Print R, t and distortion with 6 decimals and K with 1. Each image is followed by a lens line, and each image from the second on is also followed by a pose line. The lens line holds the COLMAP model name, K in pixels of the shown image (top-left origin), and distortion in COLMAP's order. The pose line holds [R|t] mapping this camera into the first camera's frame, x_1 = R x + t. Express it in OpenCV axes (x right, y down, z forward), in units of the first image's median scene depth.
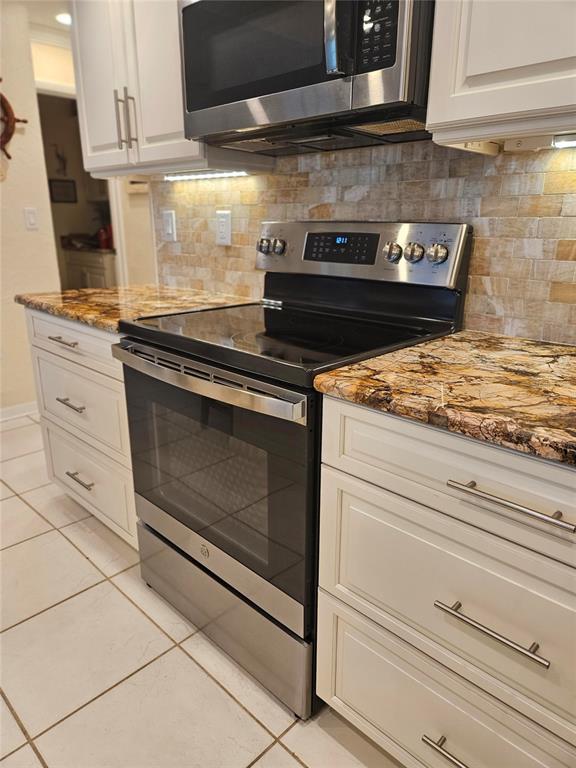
lens RADIAL K [[513.4, 0, 286.0], [0, 513.4, 377.3], [0, 0, 1]] dist [0.072404, -0.069950]
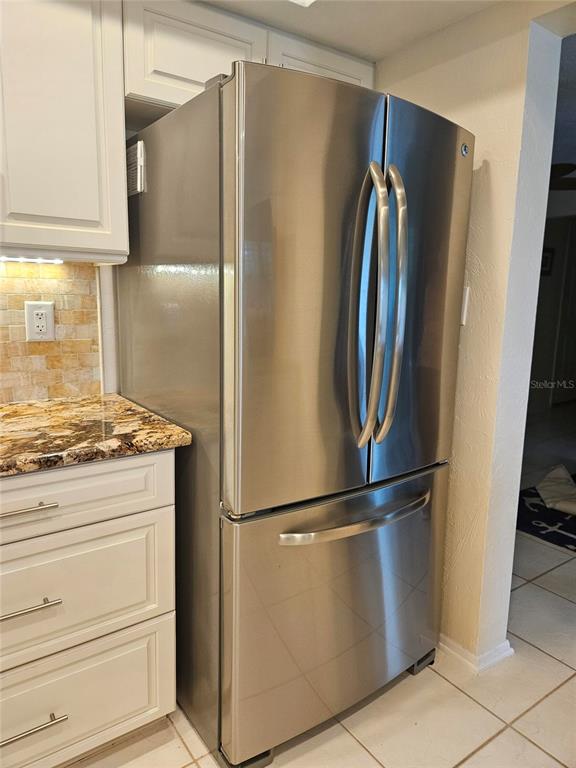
lens RADIAL K [[531.6, 0, 288.0], [0, 531.6, 384.0], [0, 0, 1]] dist [-0.000462, -0.002557]
pose [[0.179732, -0.160881, 0.970471, -0.494804], [0.254474, 0.960560, 0.112109, -0.044316], [-0.950231, 0.226810, 0.213584, -0.077031]]
